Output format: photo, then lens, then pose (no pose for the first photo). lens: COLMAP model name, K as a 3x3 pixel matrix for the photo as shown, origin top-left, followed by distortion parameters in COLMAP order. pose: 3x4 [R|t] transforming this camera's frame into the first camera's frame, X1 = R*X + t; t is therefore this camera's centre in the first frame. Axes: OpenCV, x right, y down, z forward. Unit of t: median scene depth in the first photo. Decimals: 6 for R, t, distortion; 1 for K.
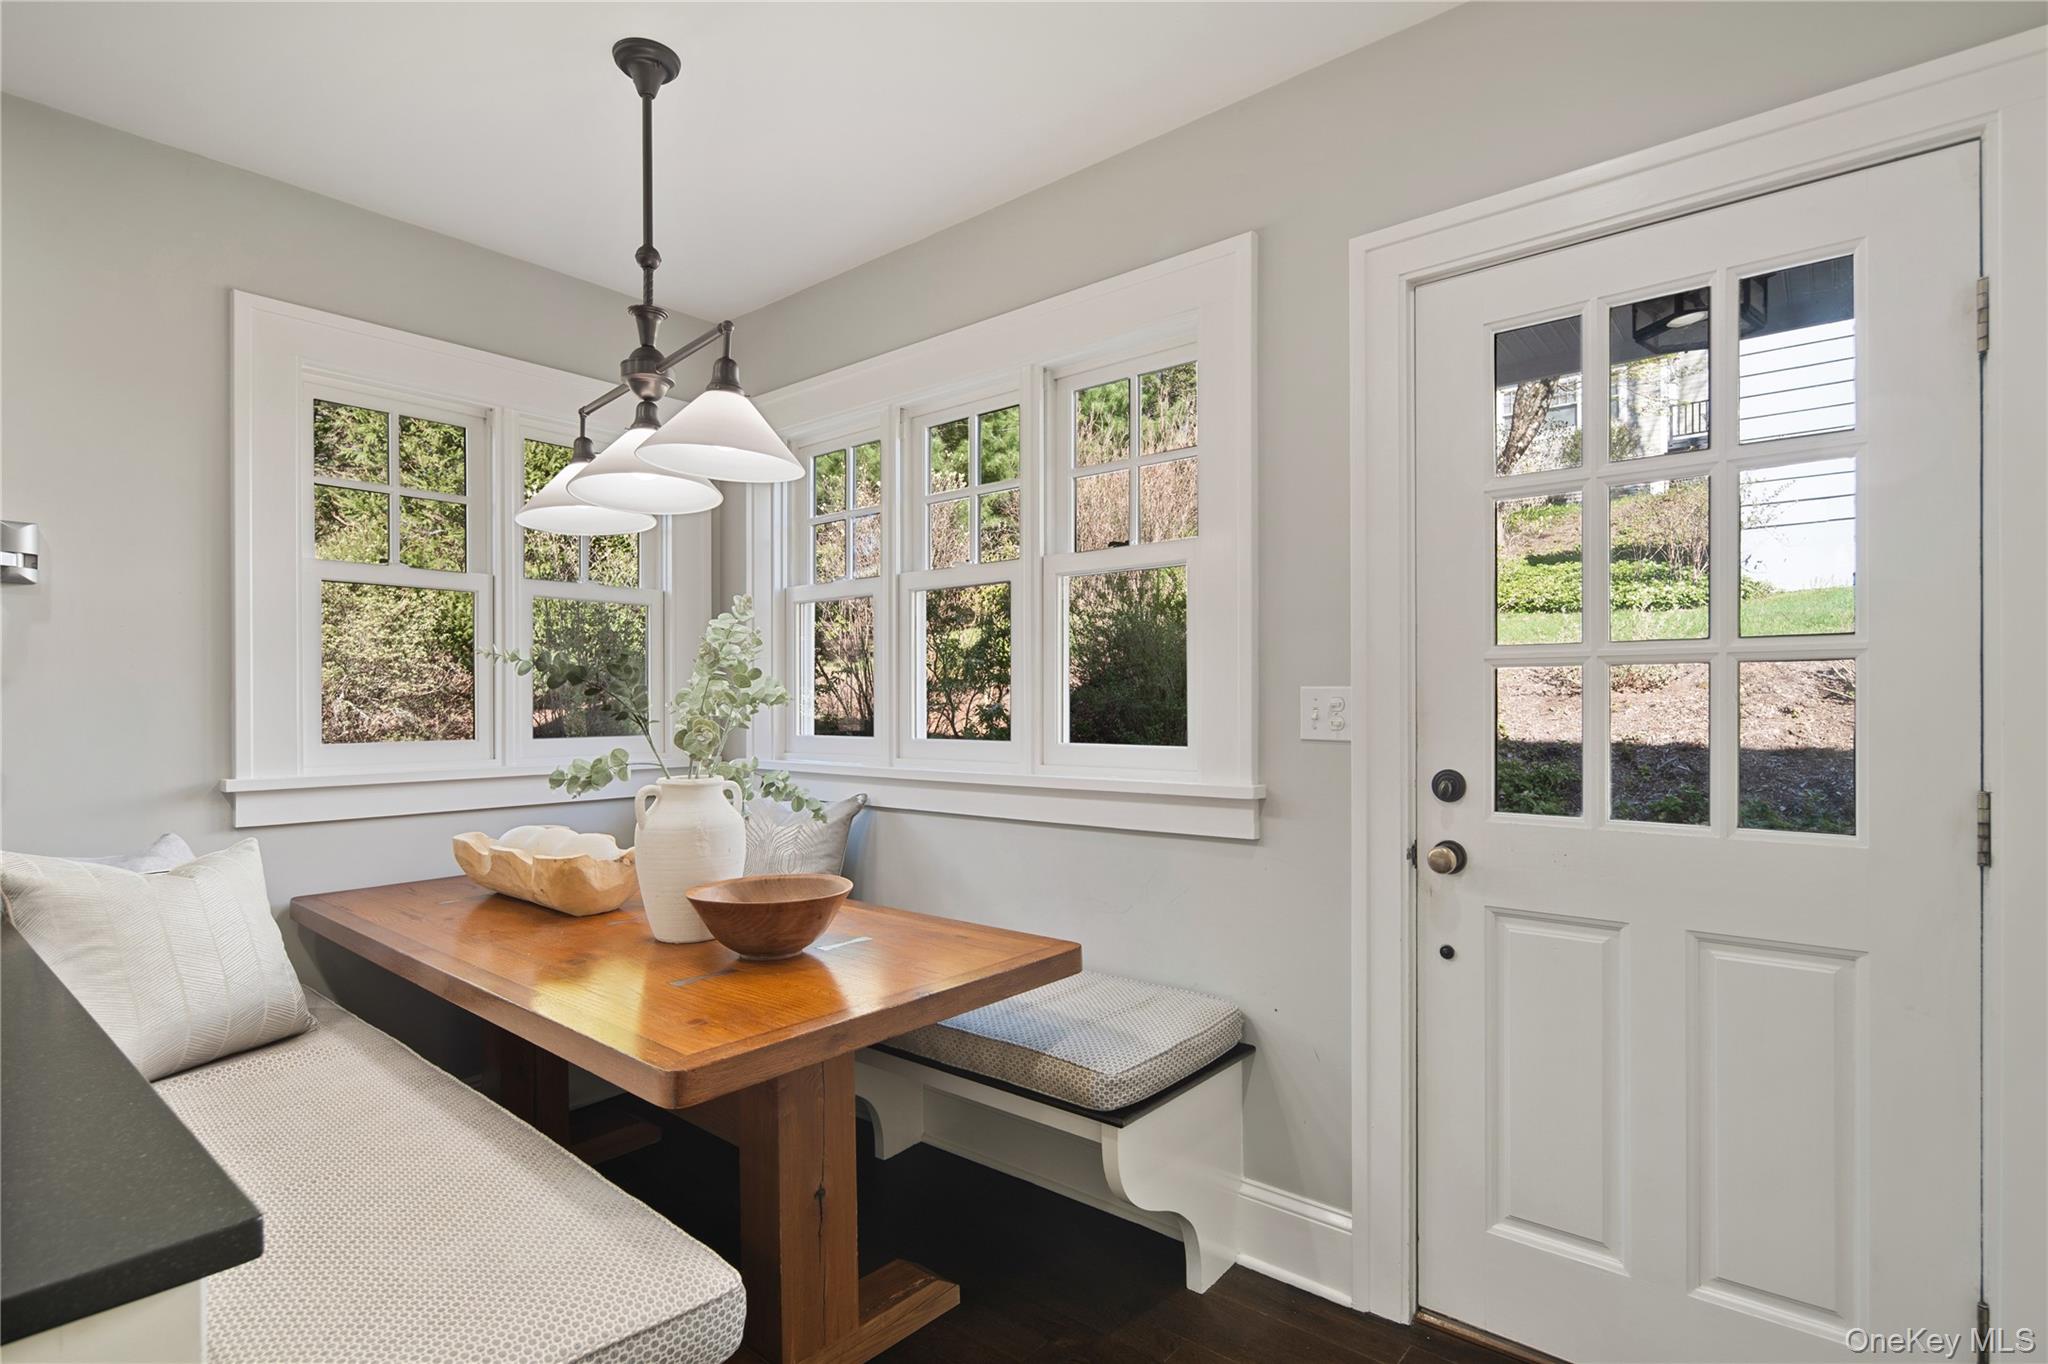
lens RADIAL K [[1014.8, 0, 1033.0], [0, 1014.8, 703.1], [0, 0, 1]] dist [-0.002604, -0.001239]
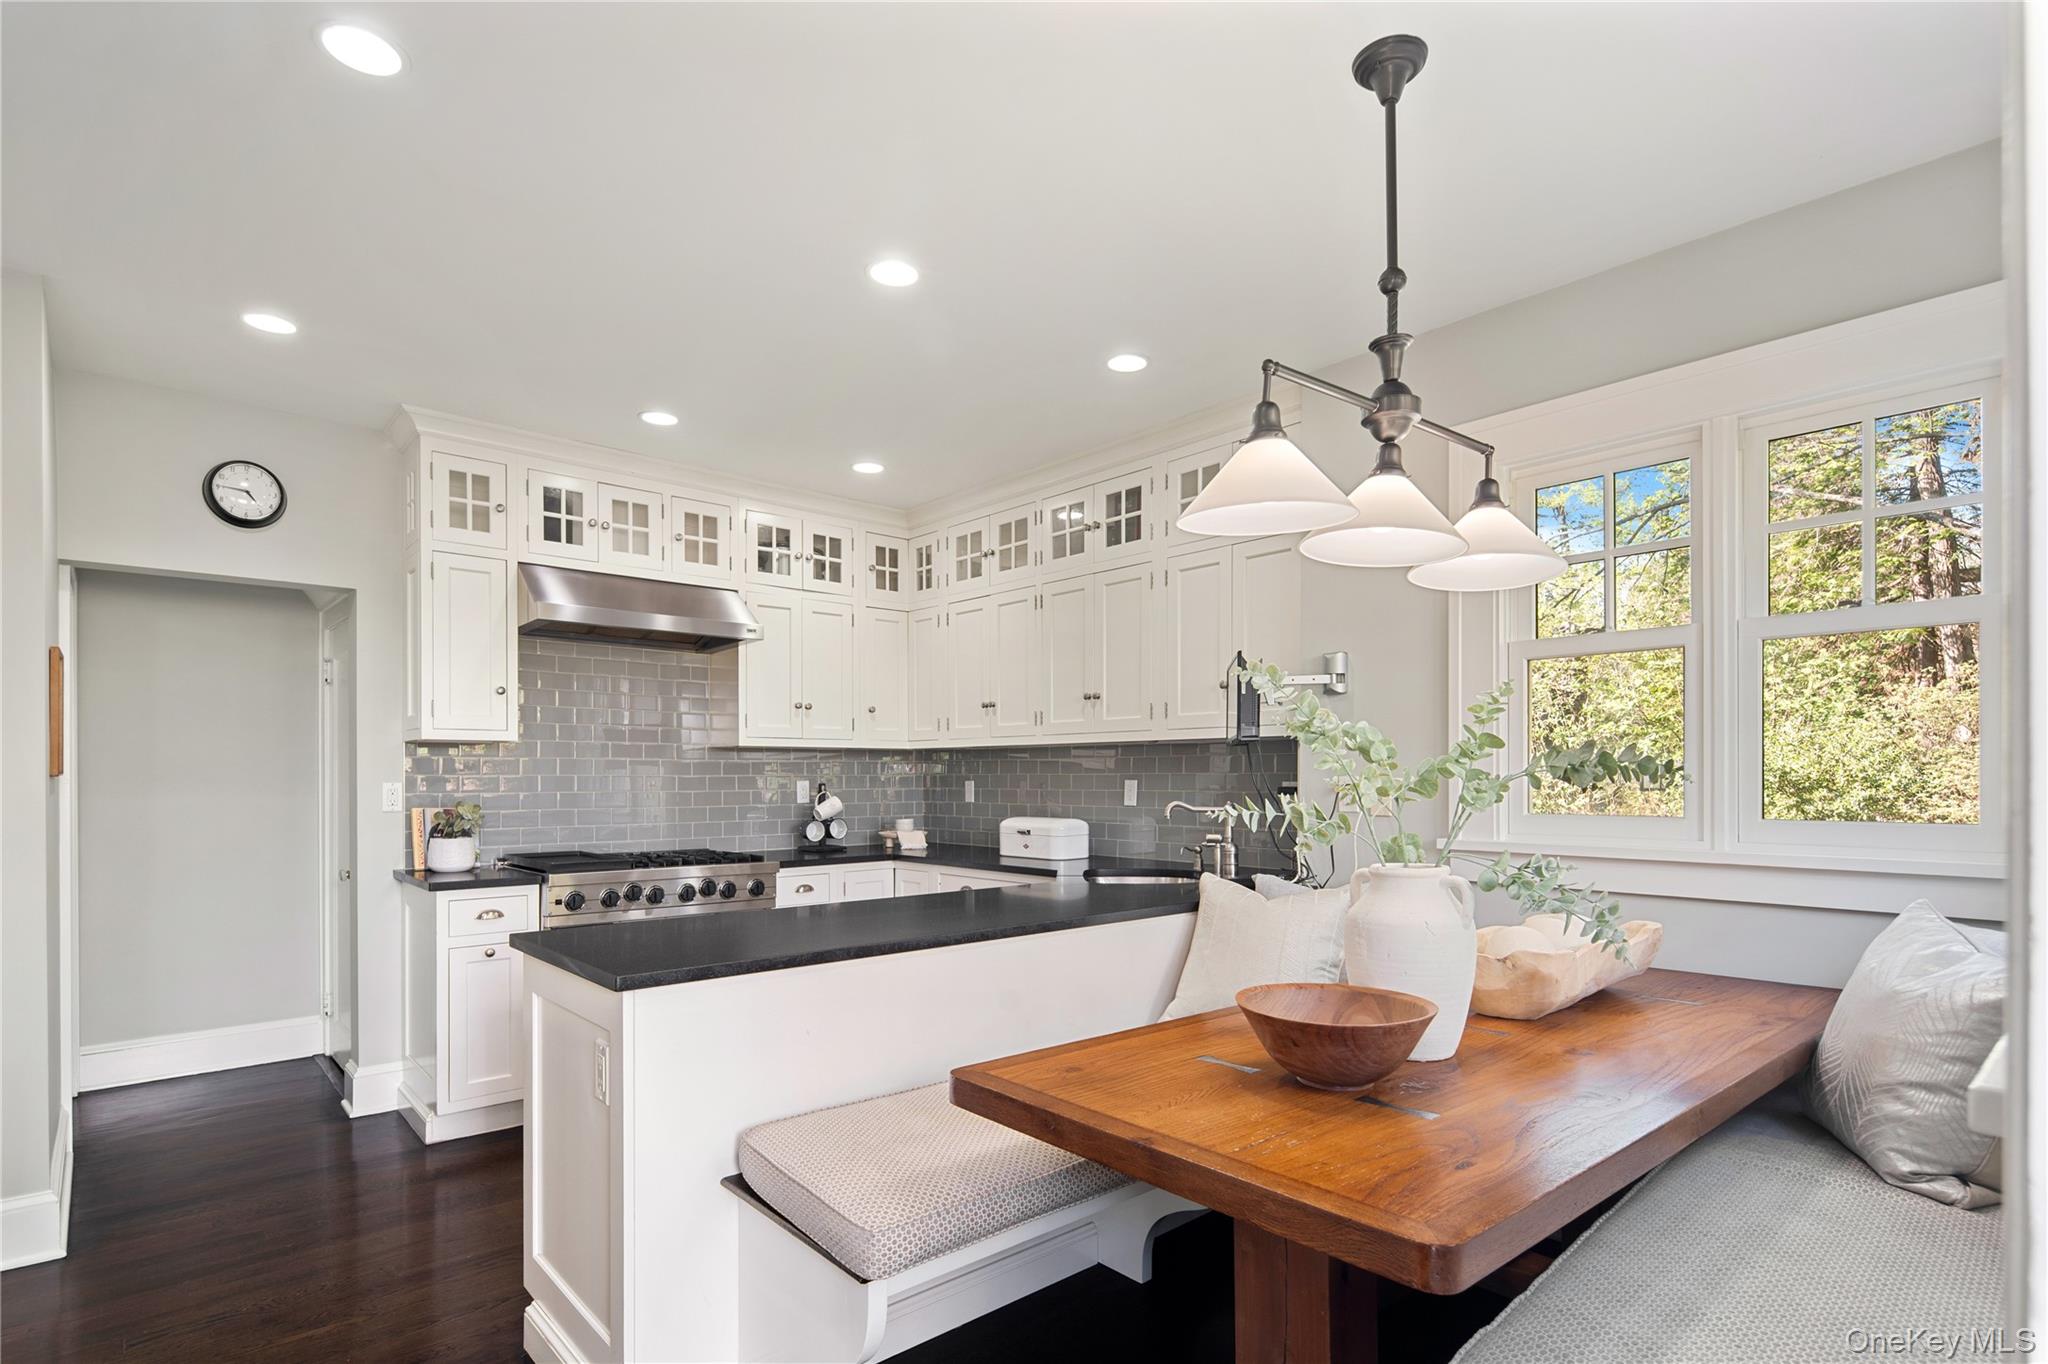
lens RADIAL K [[1019.0, 0, 1030.7], [0, 1019.0, 778.3], [0, 0, 1]] dist [-0.000215, -0.000506]
pose [[-0.150873, 0.005887, -0.988536, 0.562893], [0.005527, 0.999972, 0.005112, -0.005231], [0.988538, -0.004692, -0.150901, 0.818625]]
